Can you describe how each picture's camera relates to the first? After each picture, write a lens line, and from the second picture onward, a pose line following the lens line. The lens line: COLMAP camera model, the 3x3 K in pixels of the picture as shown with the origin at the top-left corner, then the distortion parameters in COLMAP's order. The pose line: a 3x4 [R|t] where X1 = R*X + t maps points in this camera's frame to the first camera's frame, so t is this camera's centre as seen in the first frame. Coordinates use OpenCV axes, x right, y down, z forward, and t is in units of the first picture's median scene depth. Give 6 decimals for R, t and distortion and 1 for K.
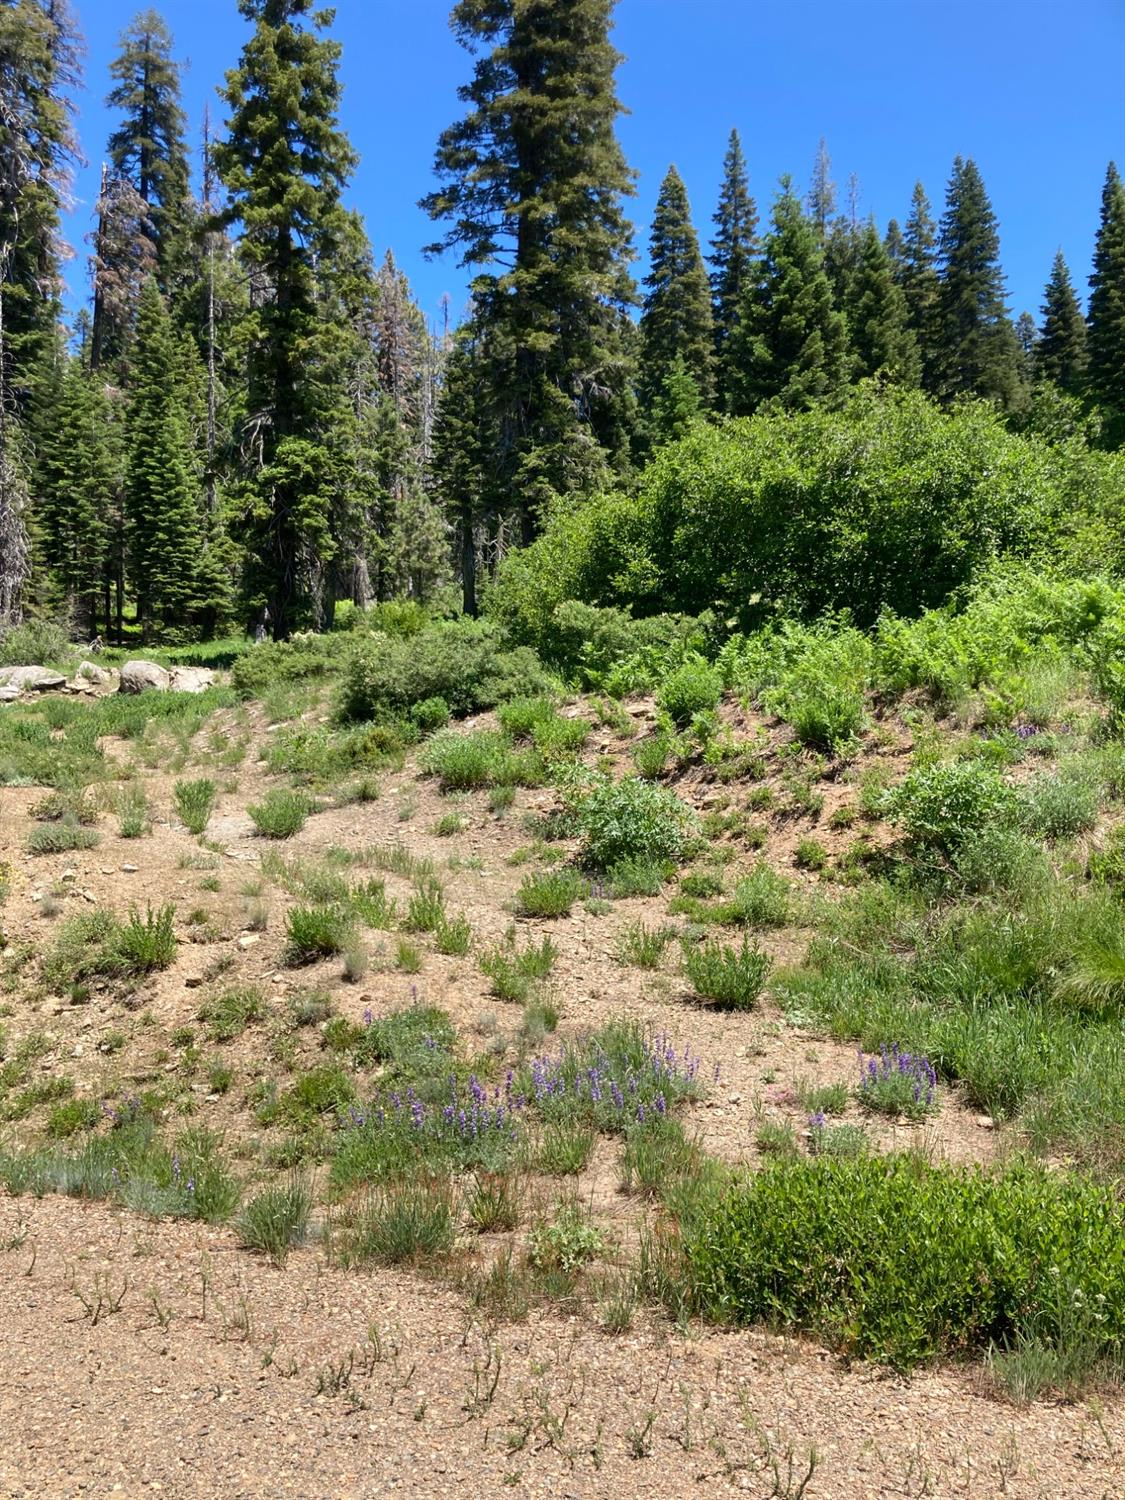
lens RADIAL K [[1233.2, 0, 562.5], [0, 1233.2, 750.0], [0, 0, 1]] dist [-0.051269, 0.107180]
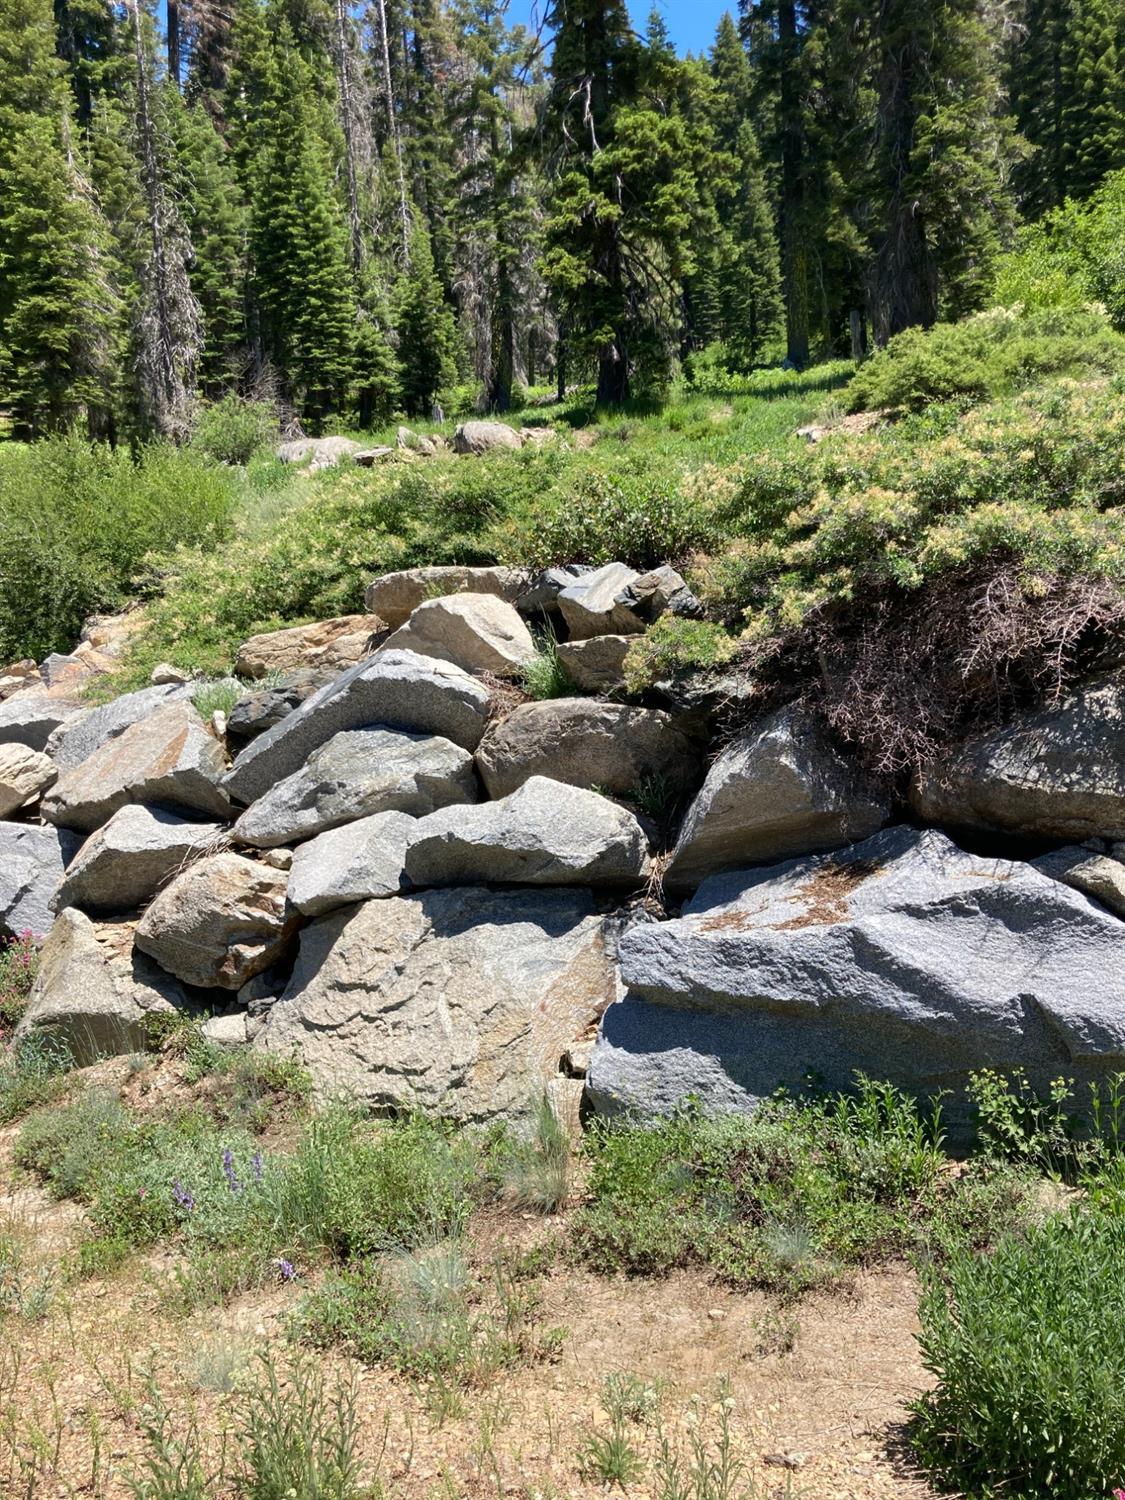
lens RADIAL K [[1193.7, 0, 562.5], [0, 1193.7, 750.0], [0, 0, 1]] dist [0.070305, -0.073168]
pose [[0.998496, -0.054581, -0.005249, -0.165740], [0.054711, 0.985321, 0.161707, 0.006479], [-0.003654, -0.161751, 0.986825, 0.121849]]
